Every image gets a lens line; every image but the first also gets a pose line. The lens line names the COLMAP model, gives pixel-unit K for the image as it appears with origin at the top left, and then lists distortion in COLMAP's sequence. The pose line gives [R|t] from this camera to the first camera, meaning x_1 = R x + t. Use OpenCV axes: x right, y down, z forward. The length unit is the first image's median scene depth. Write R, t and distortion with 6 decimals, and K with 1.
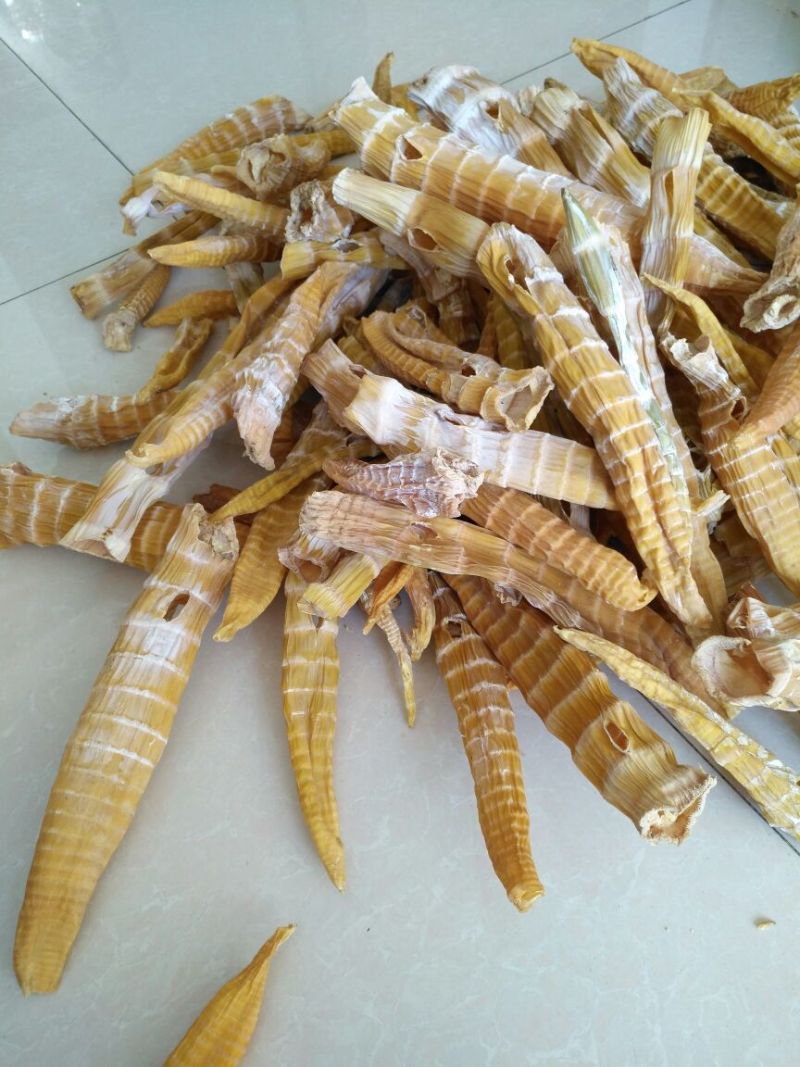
lens RADIAL K [[853.8, 0, 400.0], [0, 853.8, 533.5], [0, 0, 1]] dist [0.042955, -0.125237]
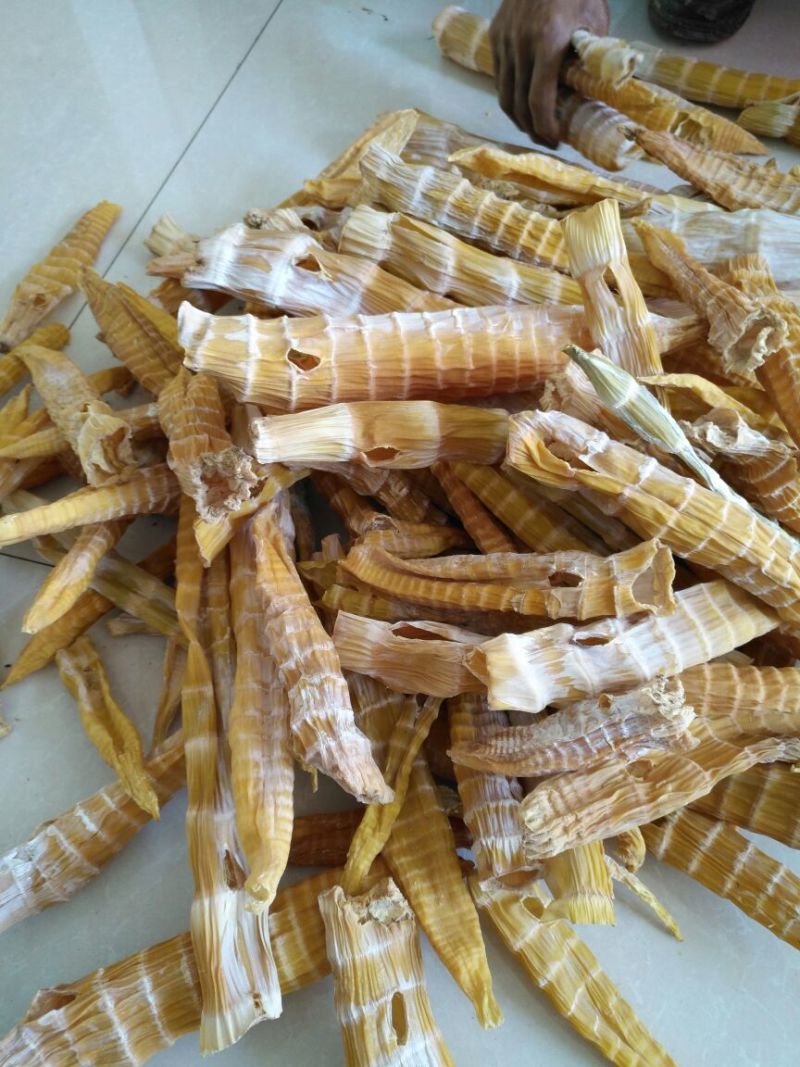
lens RADIAL K [[871.7, 0, 400.0], [0, 871.7, 533.5], [0, 0, 1]] dist [-0.056616, 0.130056]
pose [[0.785356, -0.524349, 0.329051, -0.306413], [0.516472, 0.848039, 0.118688, -0.408453], [-0.341282, 0.076733, 0.936824, 0.237274]]
